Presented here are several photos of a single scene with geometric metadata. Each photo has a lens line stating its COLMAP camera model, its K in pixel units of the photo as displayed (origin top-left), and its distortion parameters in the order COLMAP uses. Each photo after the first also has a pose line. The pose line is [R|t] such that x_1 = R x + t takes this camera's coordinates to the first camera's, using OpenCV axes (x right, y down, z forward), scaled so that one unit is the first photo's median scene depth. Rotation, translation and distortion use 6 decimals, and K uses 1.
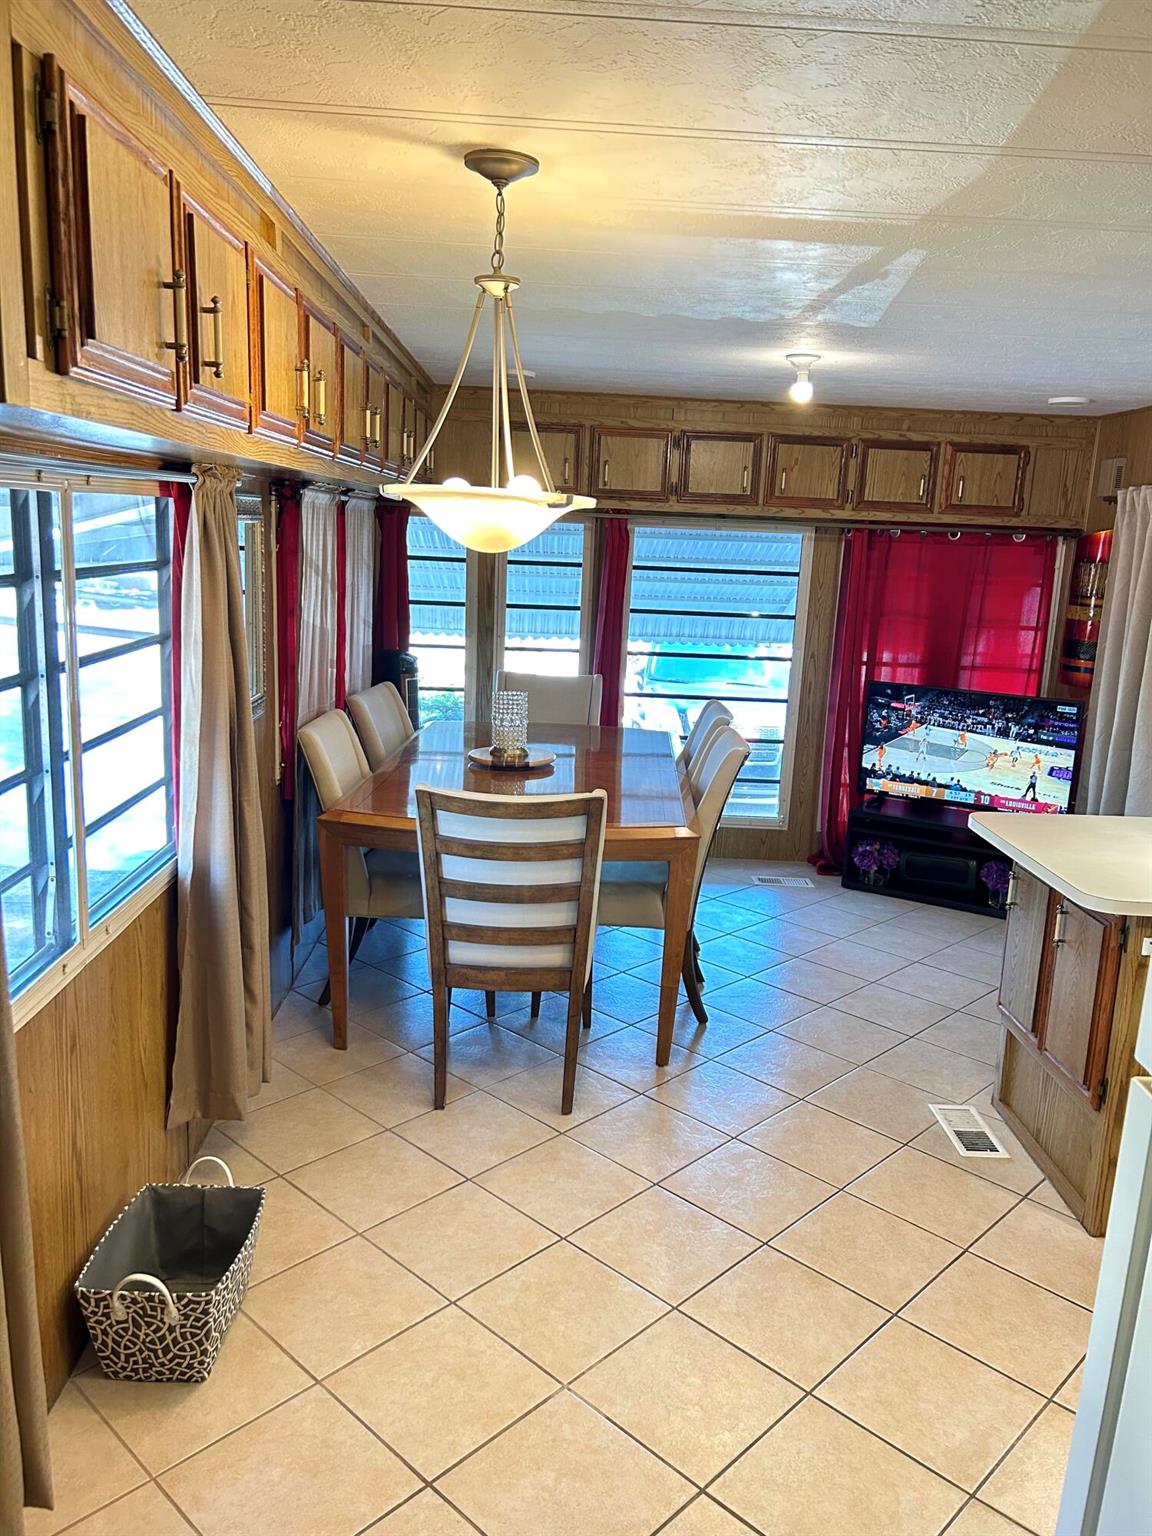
lens RADIAL K [[1151.8, 0, 575.4], [0, 1151.8, 777.8], [0, 0, 1]] dist [0.051516, -0.059961]
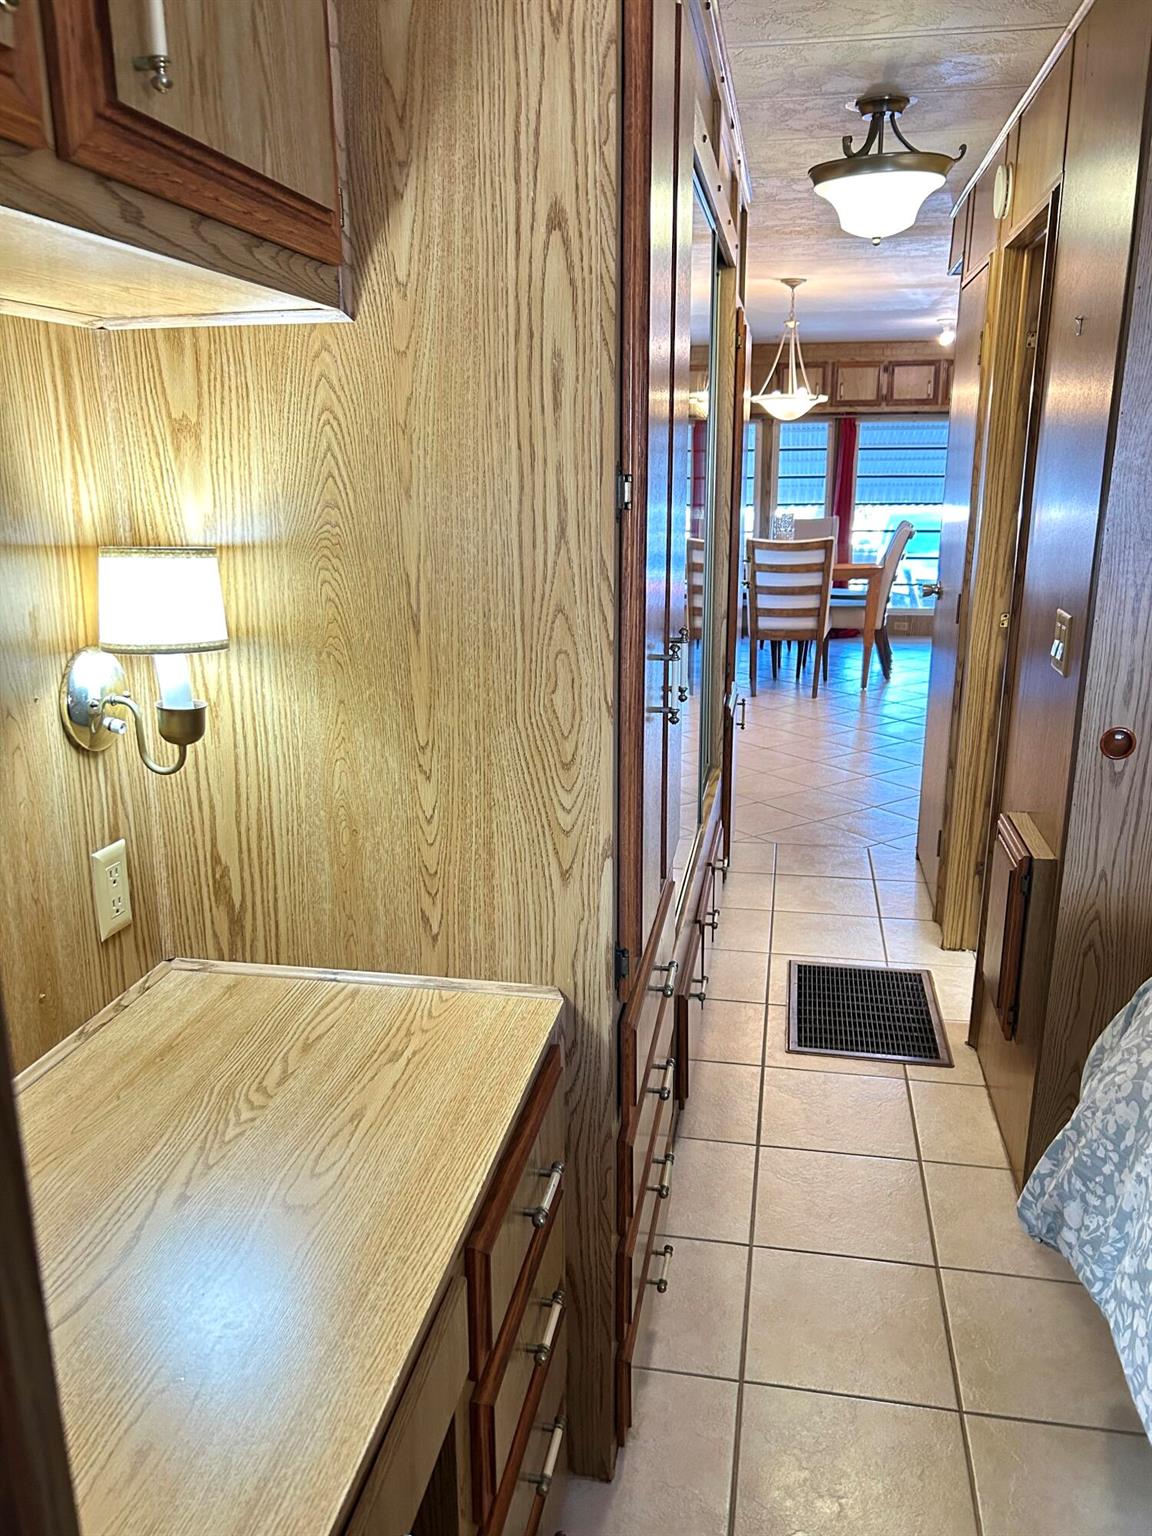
lens RADIAL K [[1151.8, 0, 582.8], [0, 1151.8, 760.8], [0, 0, 1]] dist [0.051516, -0.059961]
pose [[0.978583, 0.004279, -0.205809, 0.008015], [0.003464, 0.999300, 0.037246, 0.210092], [0.205825, -0.037161, 0.977883, -0.744432]]
